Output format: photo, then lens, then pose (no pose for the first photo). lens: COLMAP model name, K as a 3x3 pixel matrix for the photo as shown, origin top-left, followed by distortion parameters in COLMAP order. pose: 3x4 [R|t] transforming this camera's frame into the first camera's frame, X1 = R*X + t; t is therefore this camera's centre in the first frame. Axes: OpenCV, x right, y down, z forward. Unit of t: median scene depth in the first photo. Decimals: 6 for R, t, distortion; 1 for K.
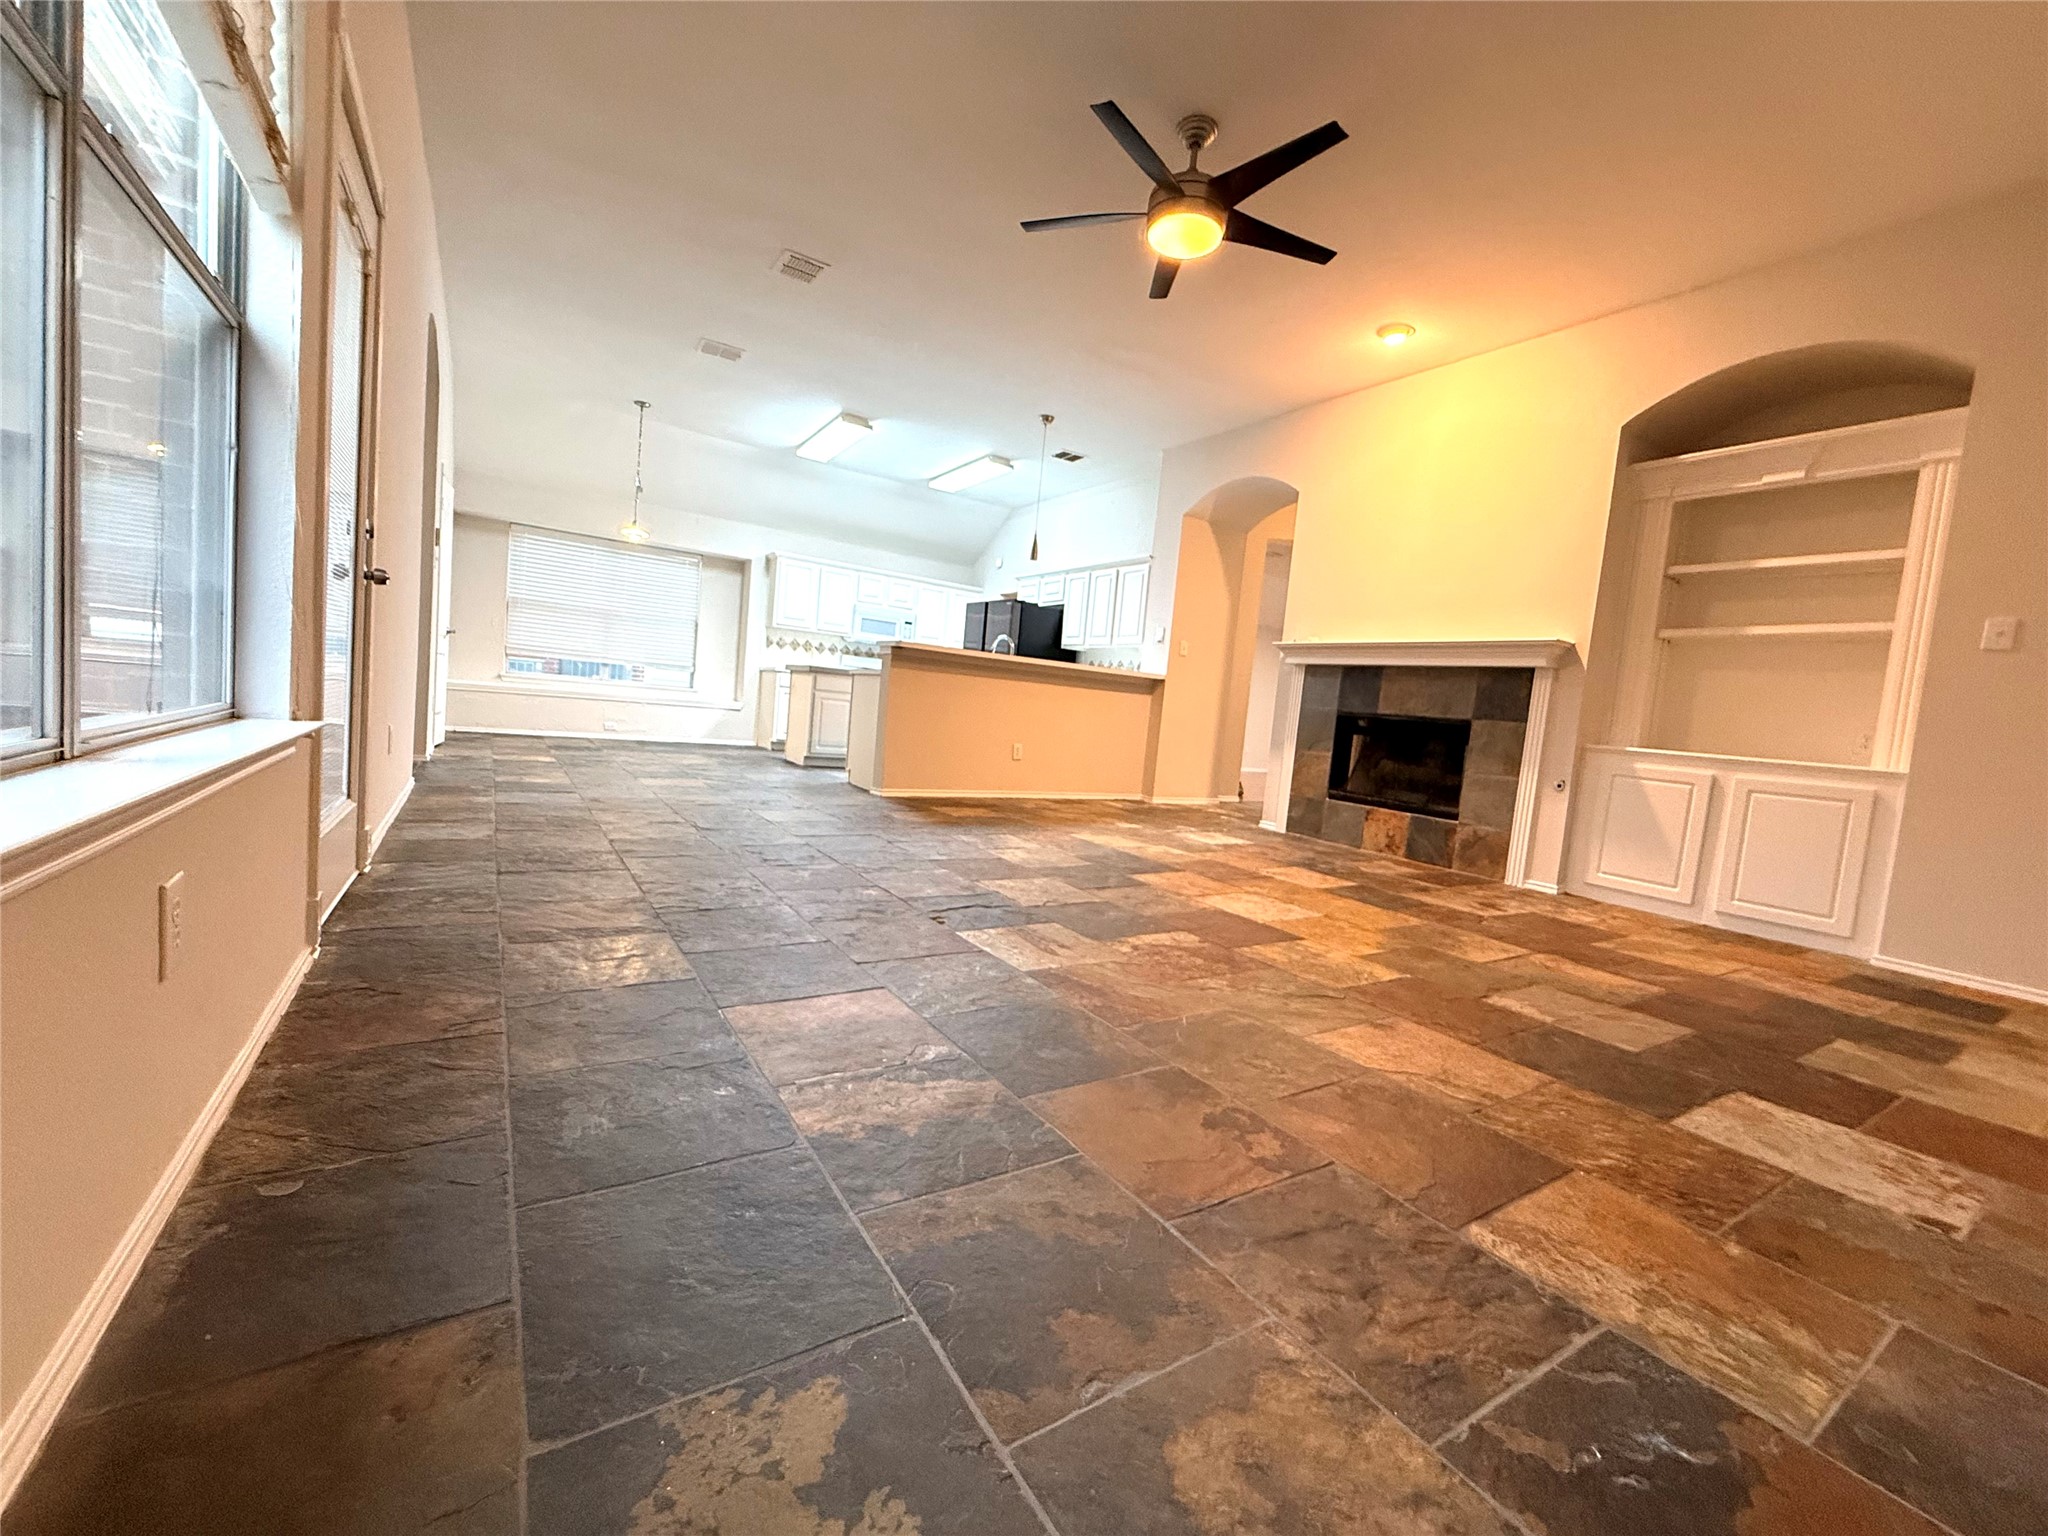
lens RADIAL K [[818.2, 0, 1023.7], [0, 818.2, 764.4], [0, 0, 1]] dist [-0.001985, 0.000487]
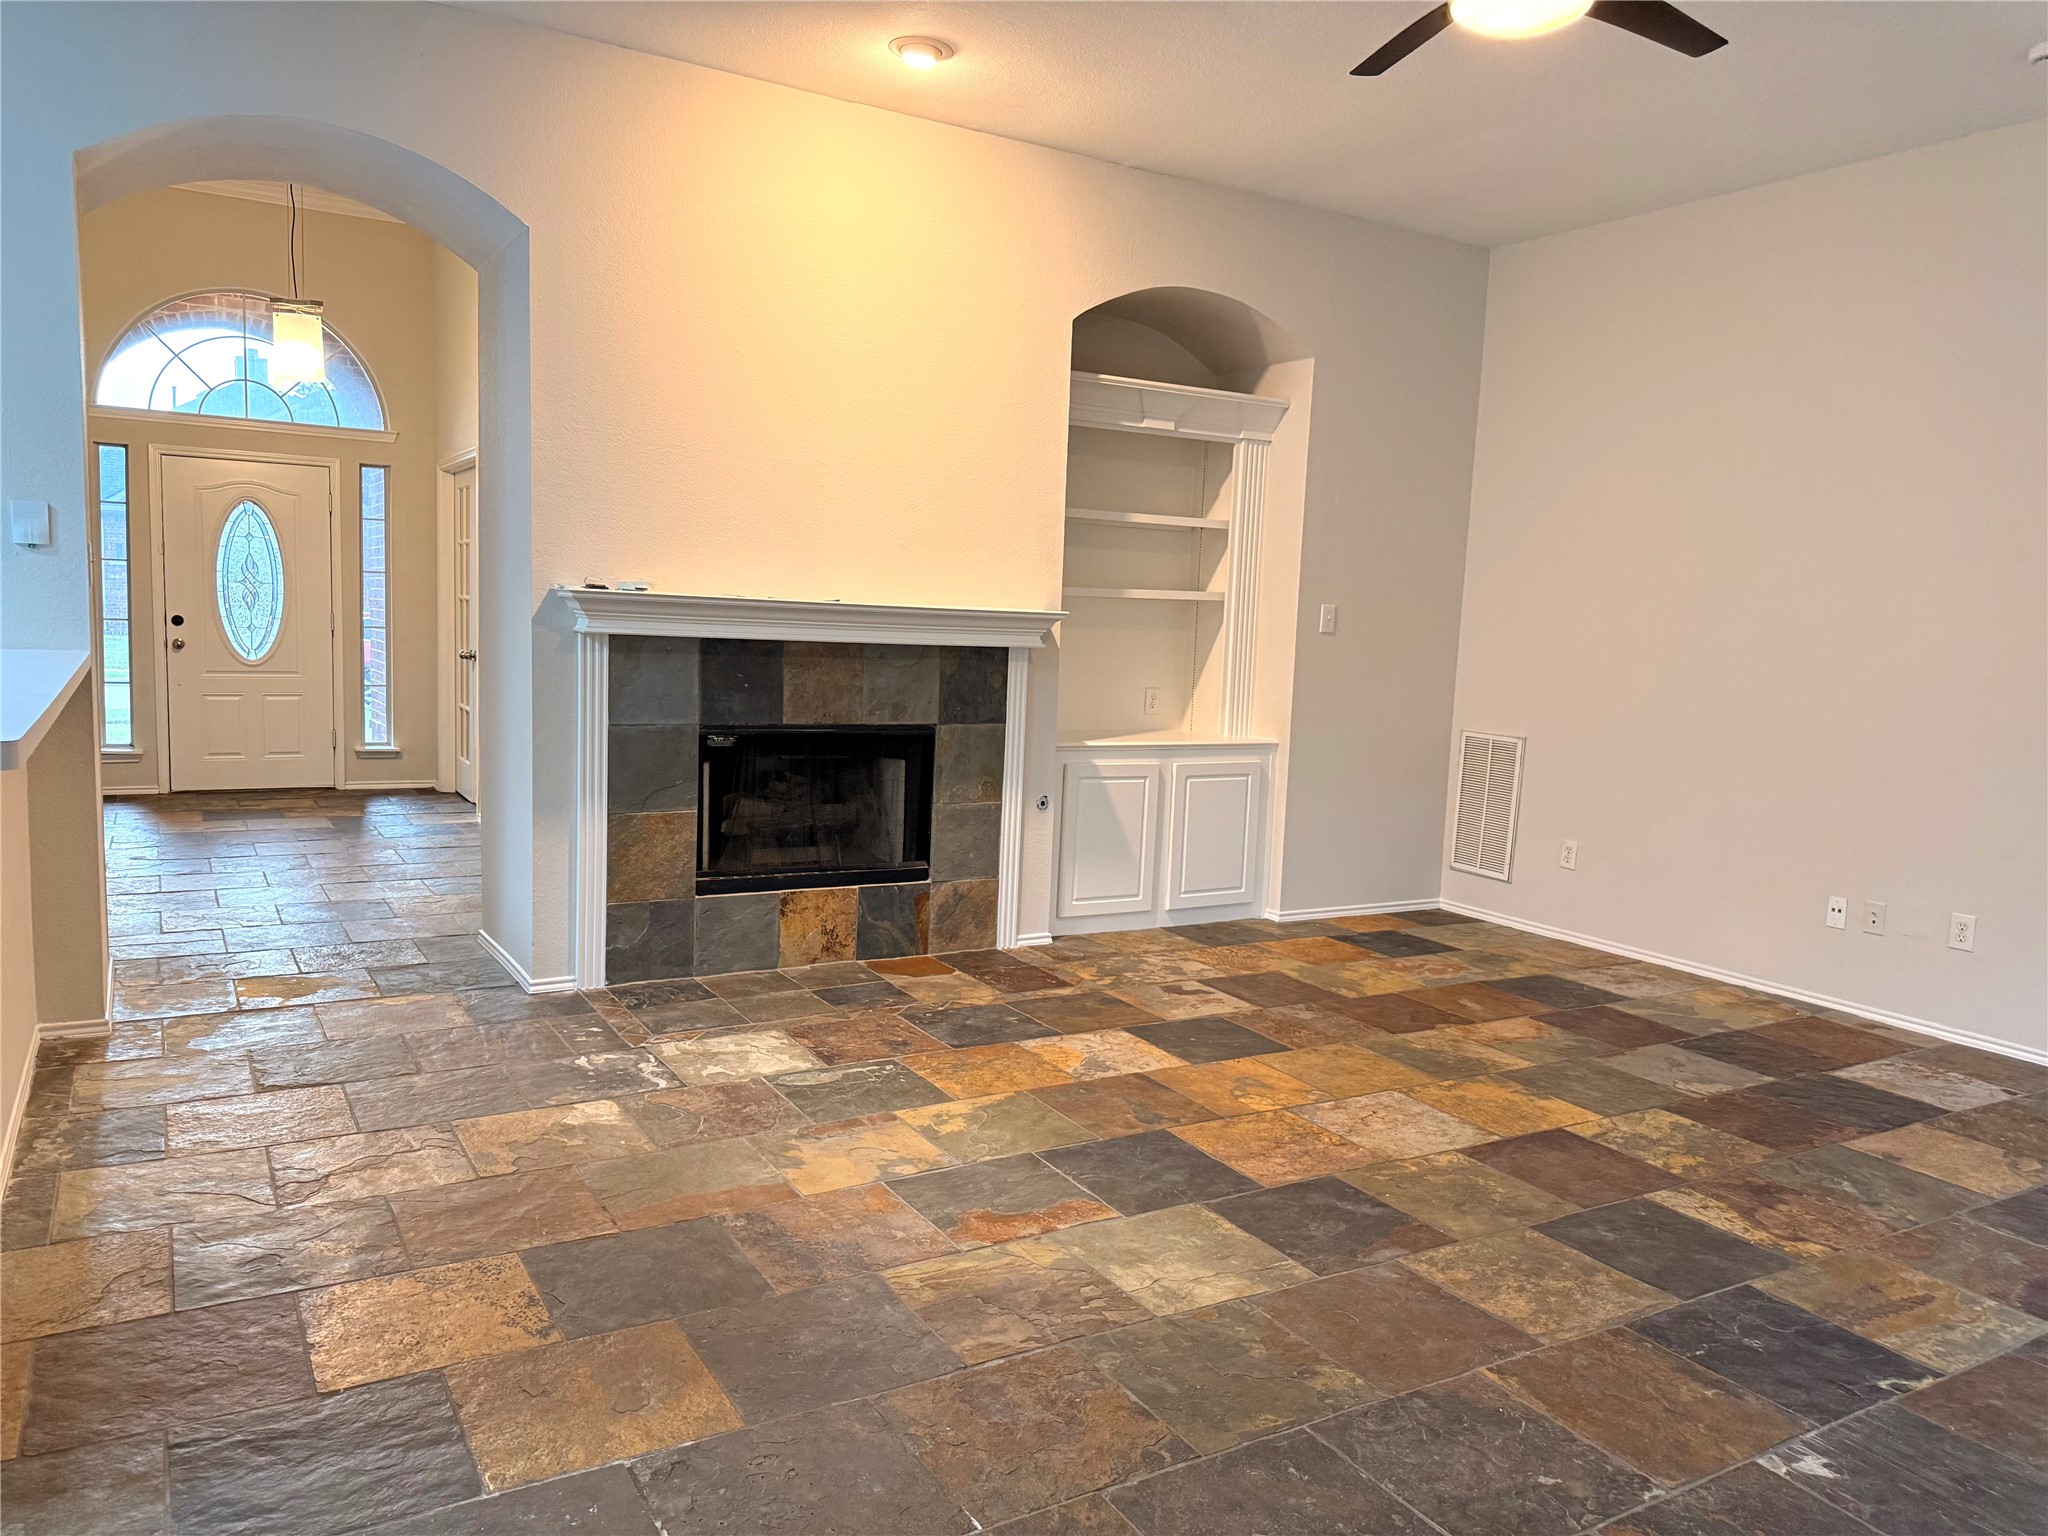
lens RADIAL K [[1436.5, 0, 1025.9], [0, 1436.5, 772.9], [0, 0, 1]] dist [0.012890, -0.001487]
pose [[0.043878, -0.211314, 0.976433, -0.579801], [0.031171, 0.977188, 0.210077, -0.258264], [-0.998550, 0.021219, 0.049464, 0.884458]]
